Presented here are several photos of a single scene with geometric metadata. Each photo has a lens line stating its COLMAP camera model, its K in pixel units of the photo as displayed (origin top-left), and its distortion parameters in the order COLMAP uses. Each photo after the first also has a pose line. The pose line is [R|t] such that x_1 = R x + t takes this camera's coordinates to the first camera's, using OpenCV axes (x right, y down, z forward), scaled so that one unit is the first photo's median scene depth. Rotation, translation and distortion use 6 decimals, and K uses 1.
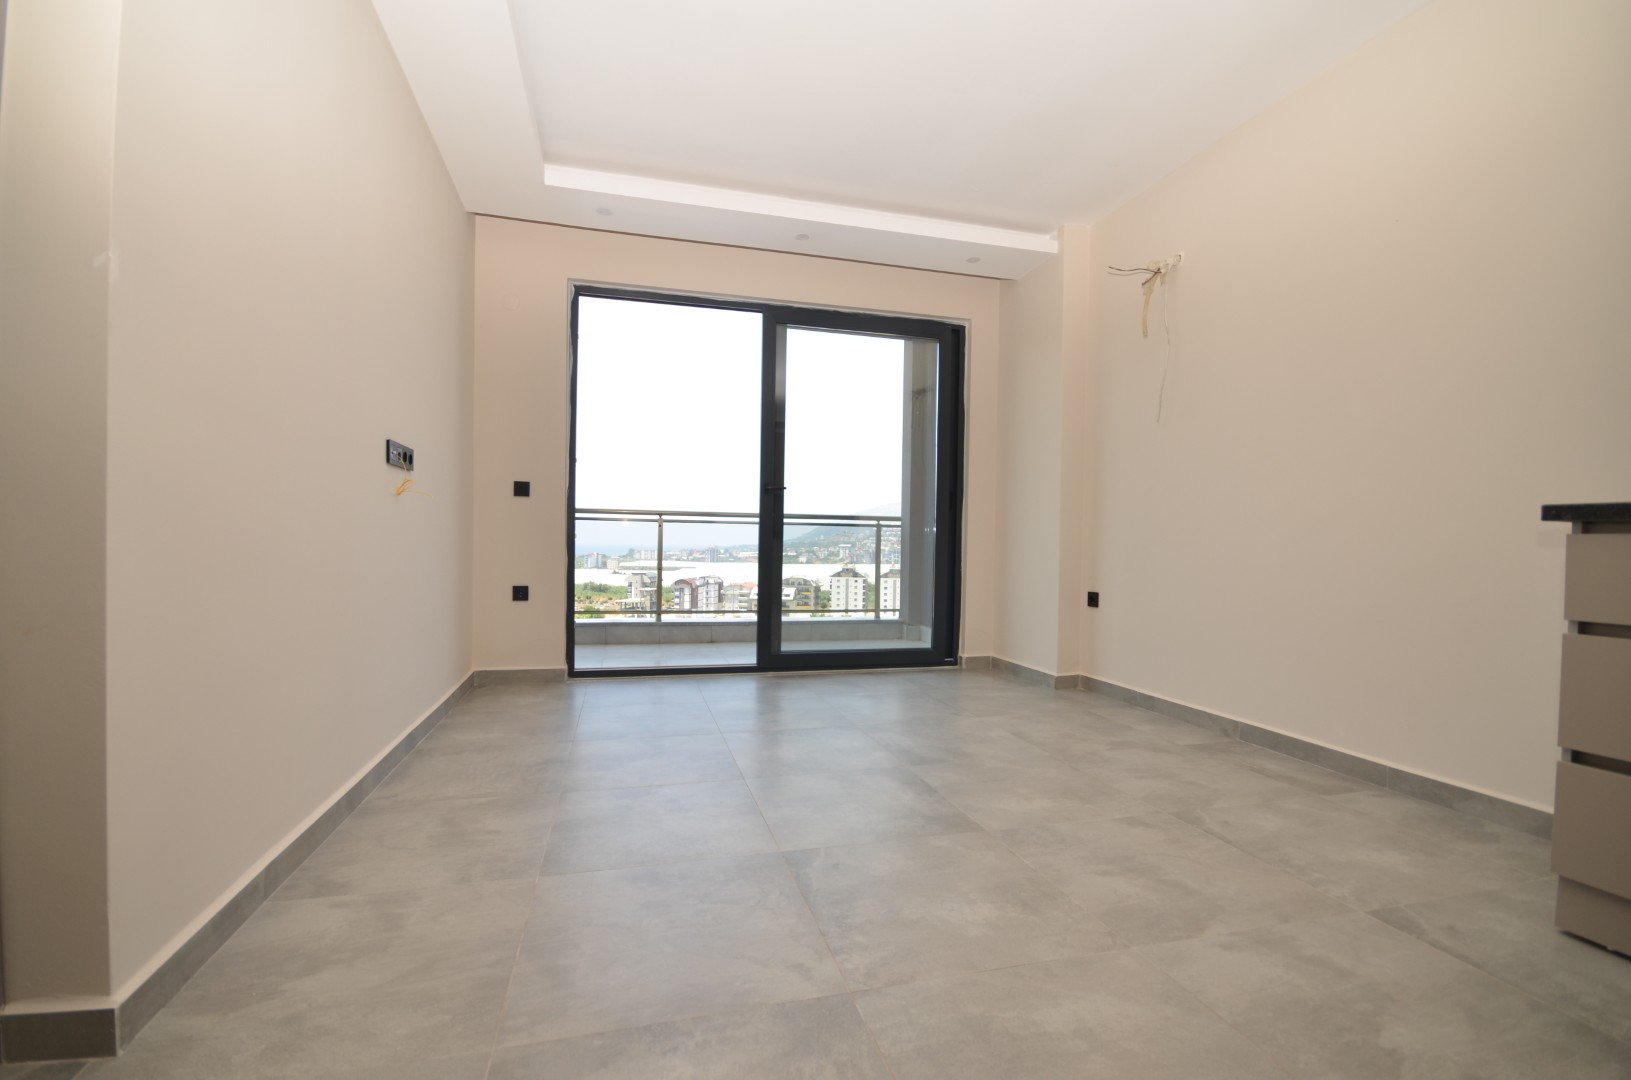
lens RADIAL K [[711.0, 0, 810.2], [0, 711.0, 555.5], [0, 0, 1]] dist [-0.000154, -0.000104]
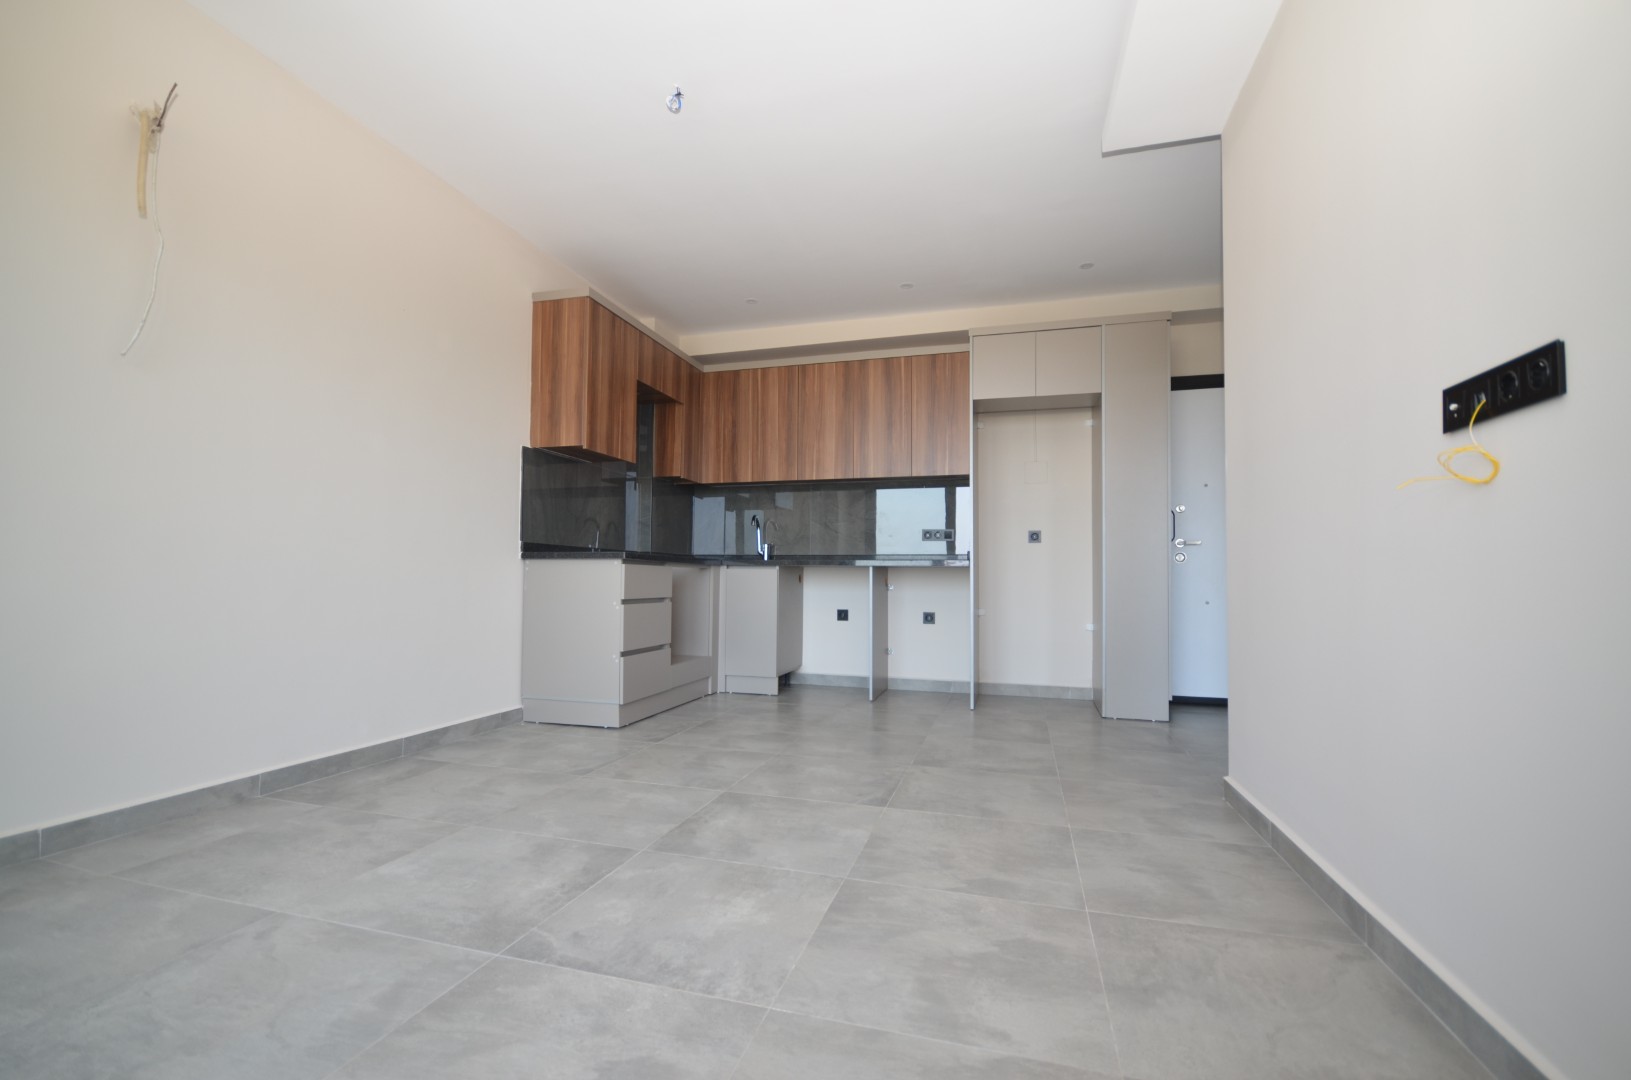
lens RADIAL K [[711.0, 0, 810.2], [0, 711.0, 555.5], [0, 0, 1]] dist [-0.000154, -0.000104]
pose [[-0.859075, -0.006339, 0.511810, -0.536198], [-0.013570, 0.999854, -0.010394, -0.031455], [-0.511669, -0.015875, -0.859036, 1.998792]]
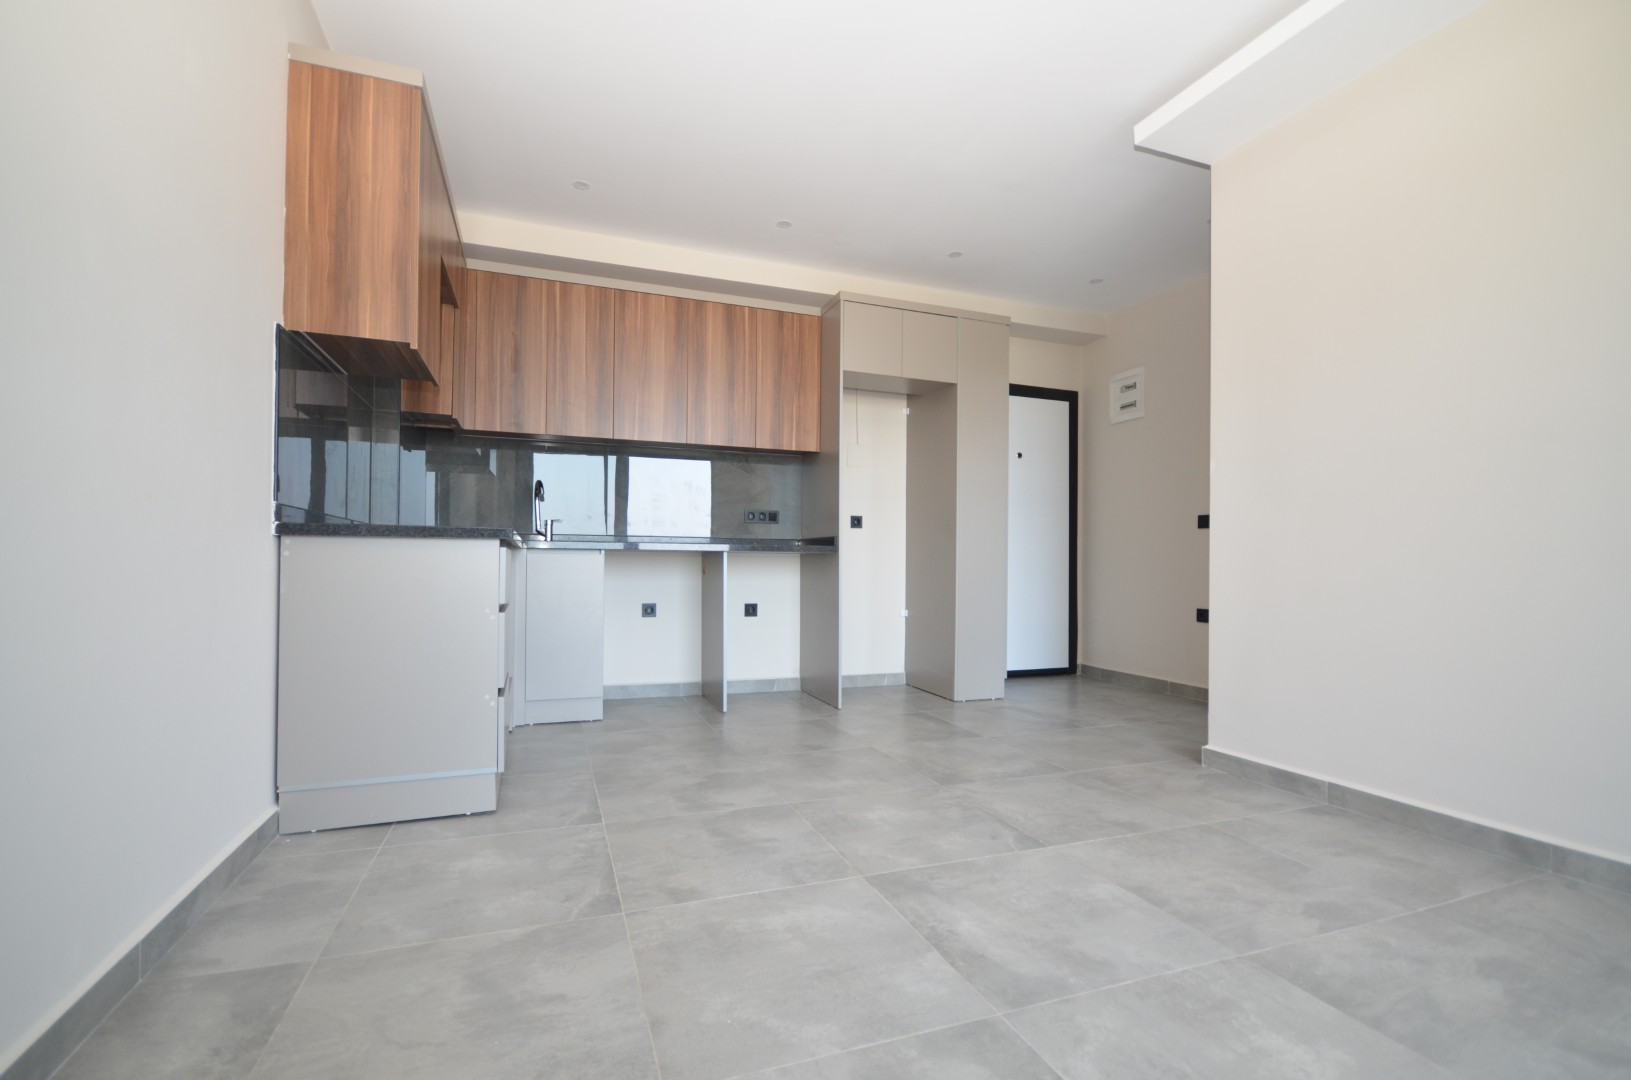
lens RADIAL K [[711.0, 0, 810.2], [0, 711.0, 555.5], [0, 0, 1]] dist [-0.000154, -0.000104]
pose [[-0.994468, -0.025246, -0.101957, 0.408592], [-0.025685, 0.999666, 0.002998, -0.024957], [0.101848, 0.005600, -0.994784, 1.856547]]
